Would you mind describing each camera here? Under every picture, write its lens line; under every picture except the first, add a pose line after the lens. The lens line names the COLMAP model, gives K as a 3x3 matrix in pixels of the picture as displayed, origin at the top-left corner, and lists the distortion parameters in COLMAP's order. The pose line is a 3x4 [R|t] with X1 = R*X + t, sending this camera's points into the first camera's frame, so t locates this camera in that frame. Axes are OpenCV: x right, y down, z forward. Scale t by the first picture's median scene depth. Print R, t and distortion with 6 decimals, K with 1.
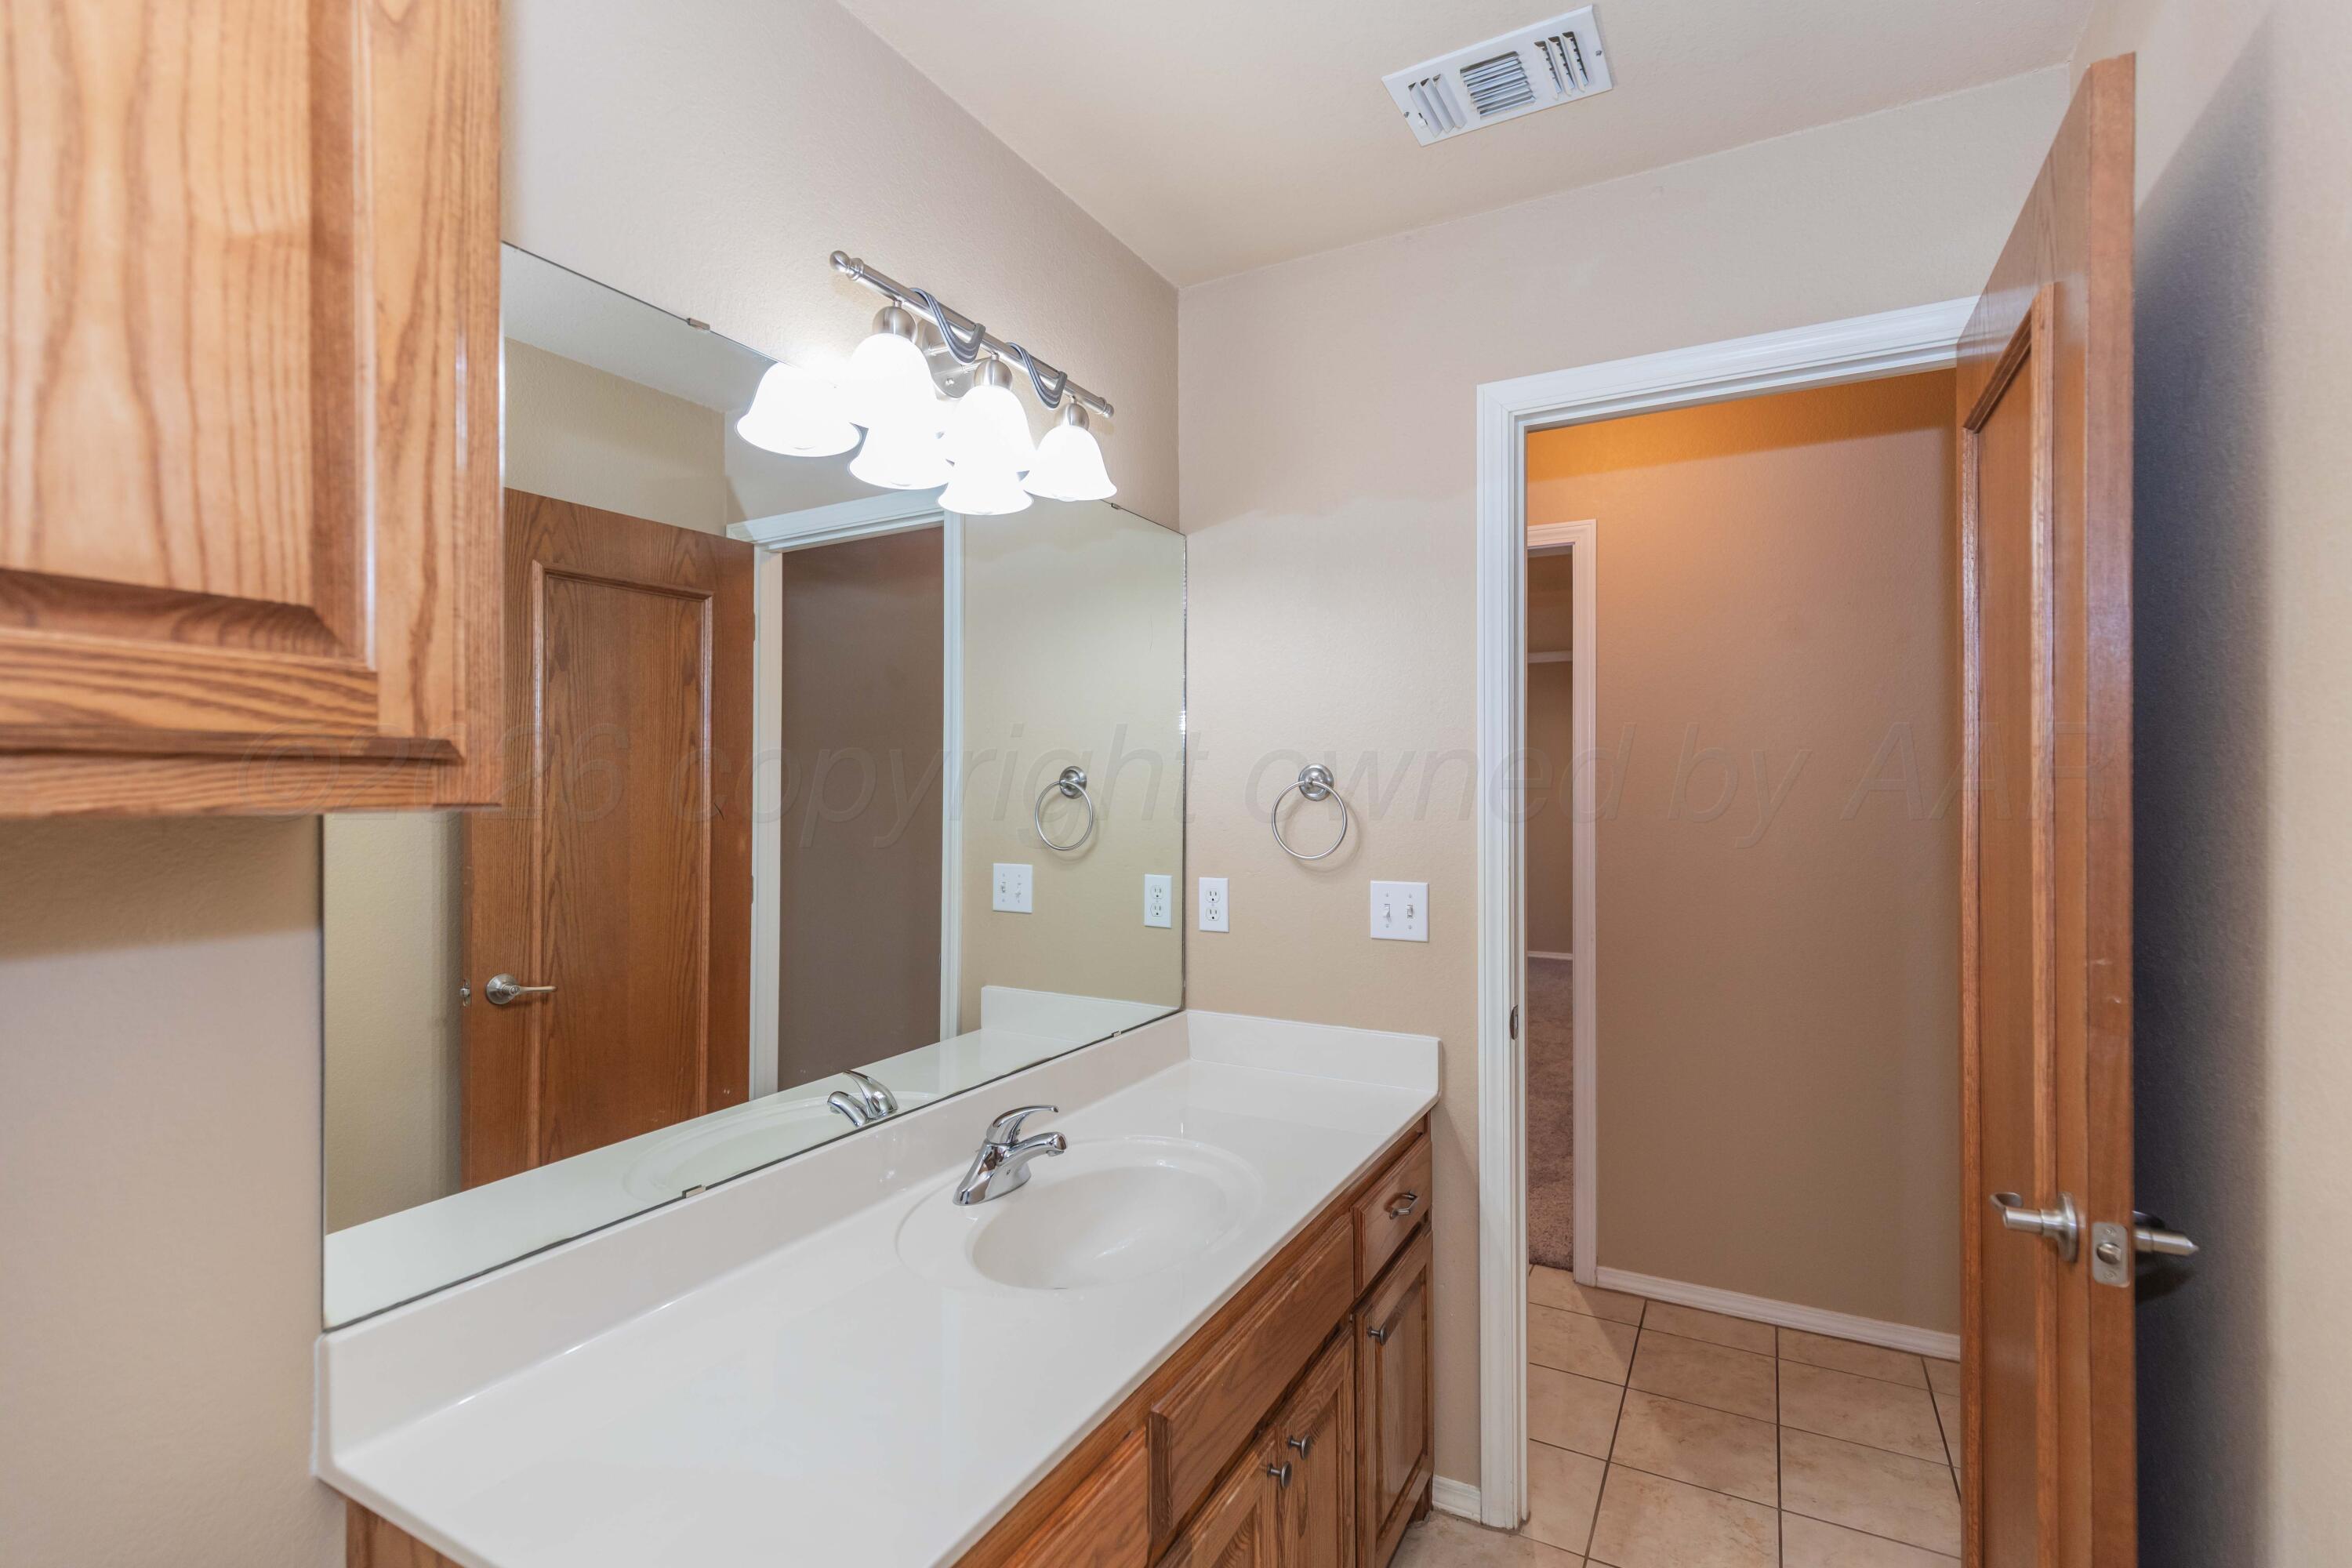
lens RADIAL K [[1076.6, 0, 1178.4], [0, 1076.6, 783.3], [0, 0, 1]] dist [-0.001047, -0.000002]
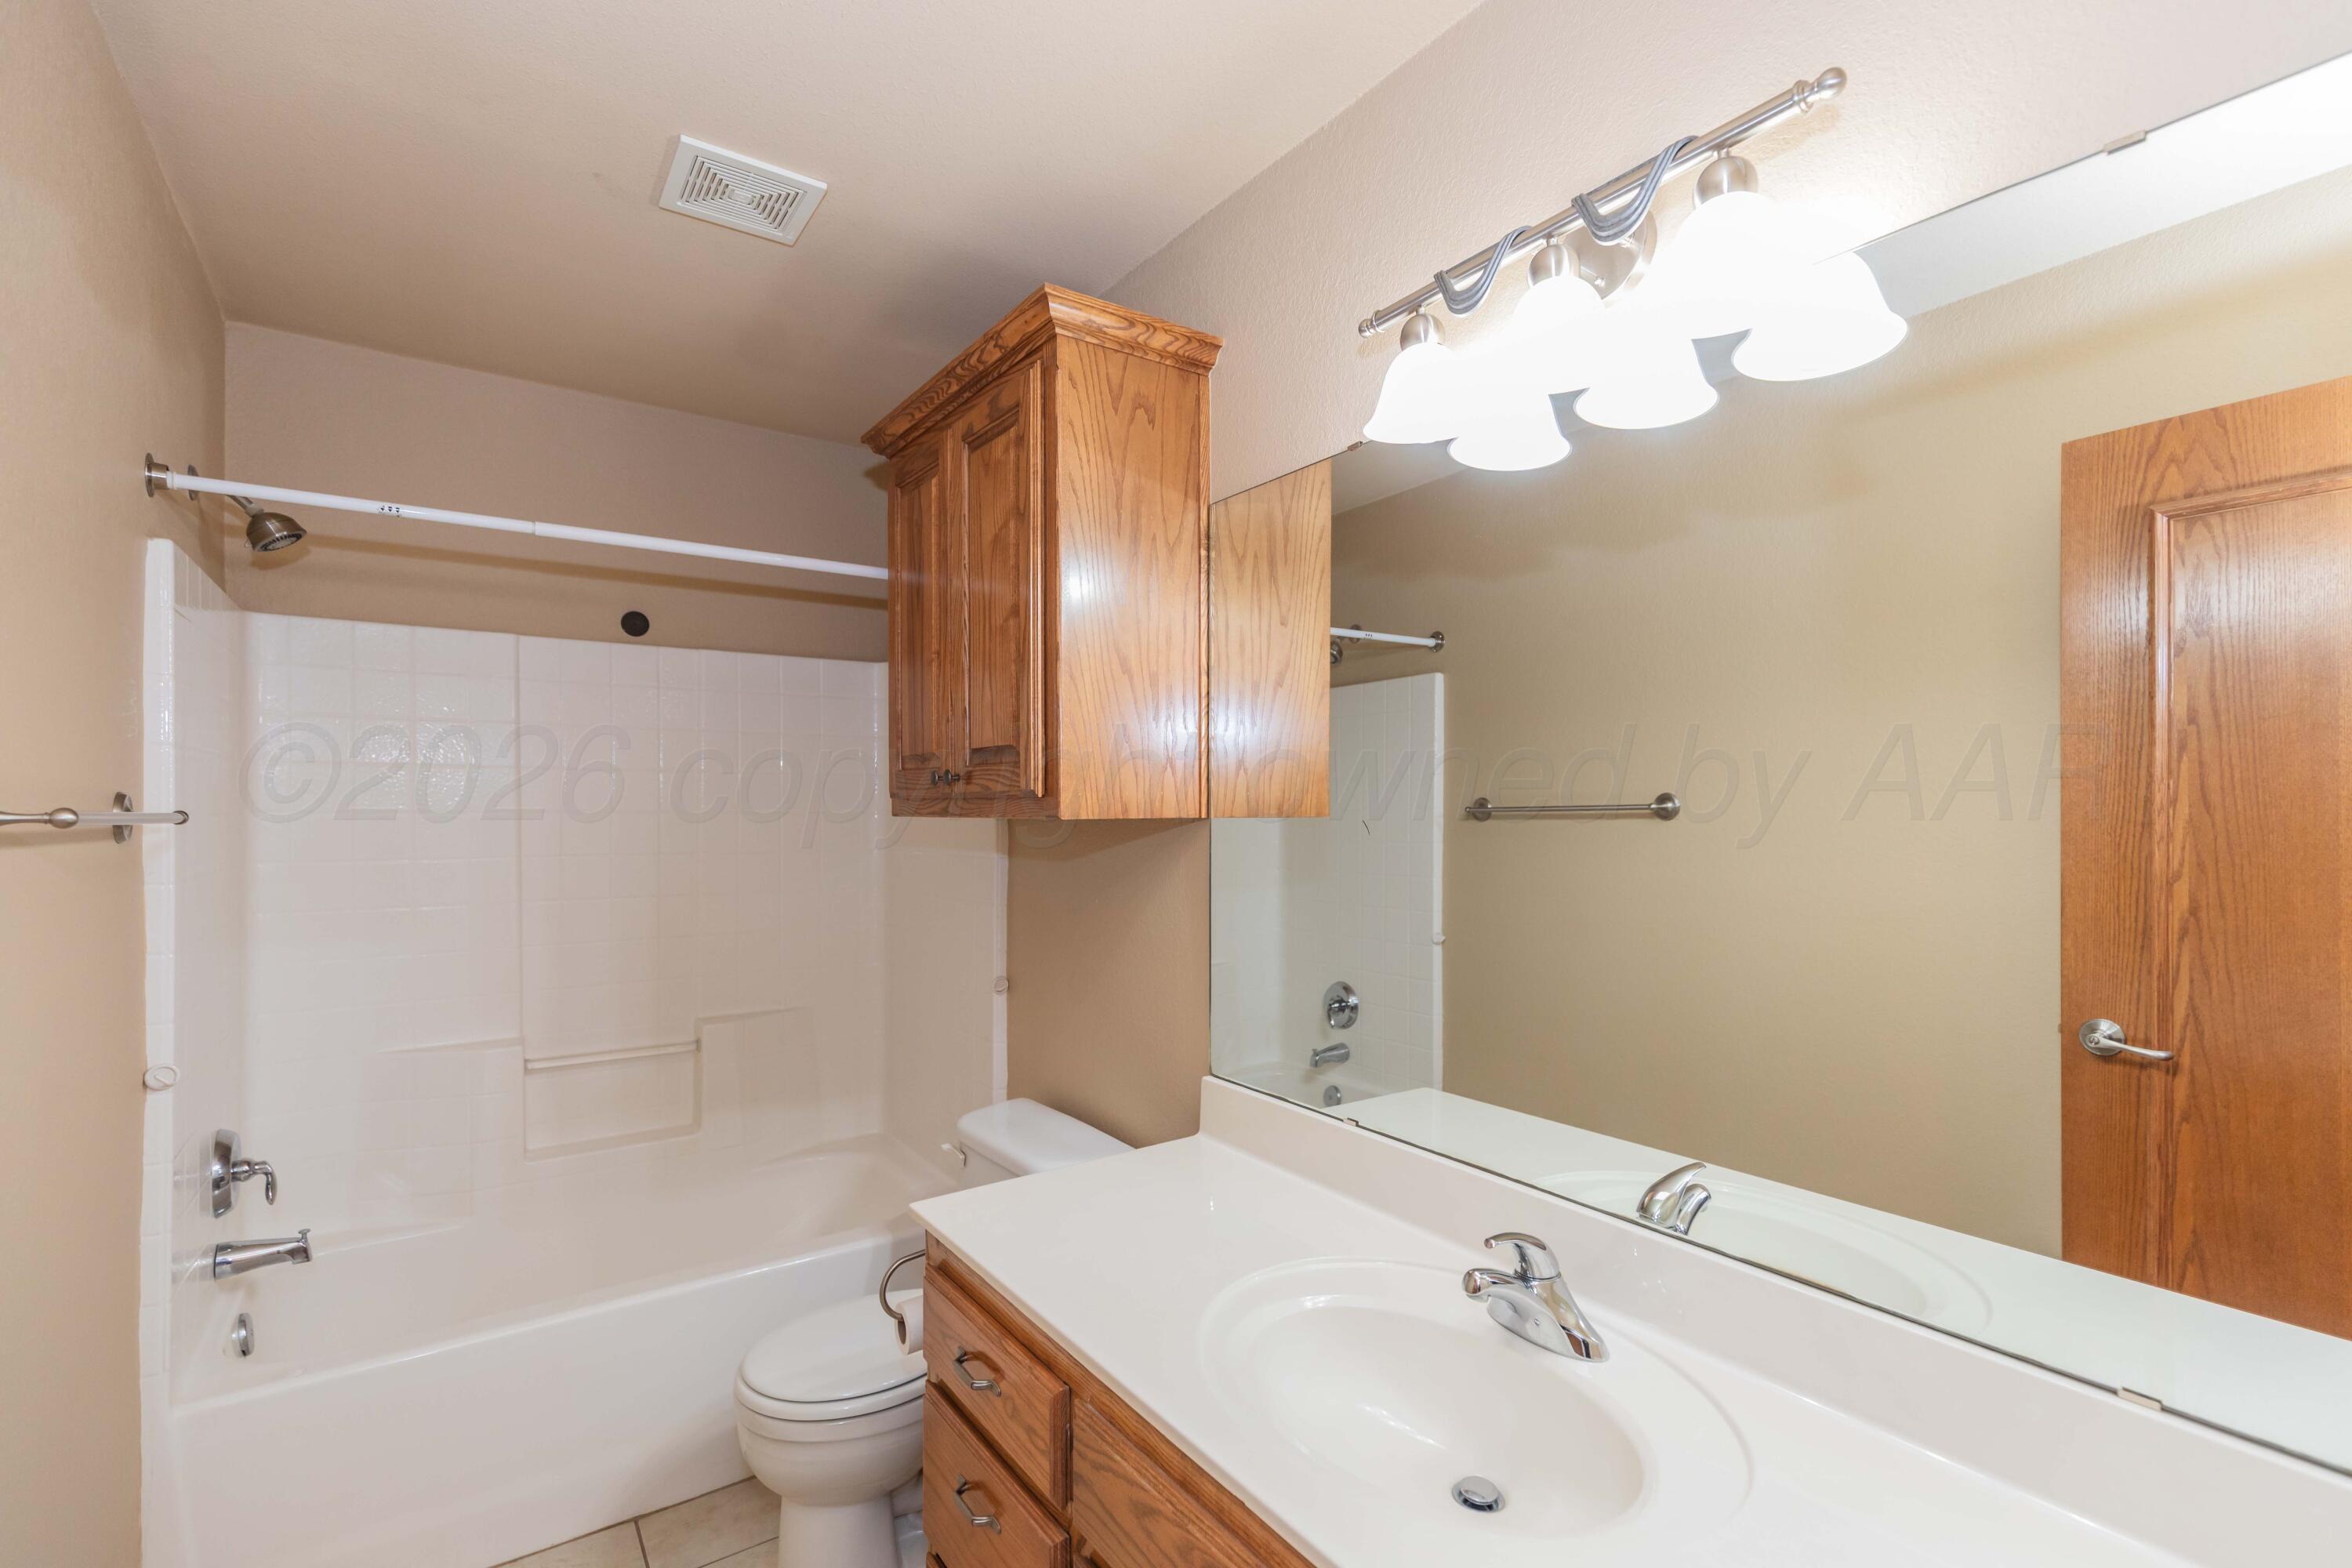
lens RADIAL K [[1076.6, 0, 1179.2], [0, 1076.6, 799.0], [0, 0, 1]] dist [-0.001047, -0.000002]
pose [[-0.436448, -0.004008, -0.899720, 0.412850], [0.003261, 0.999976, -0.006037, 0.009227], [0.899723, -0.005568, -0.436425, 0.693109]]
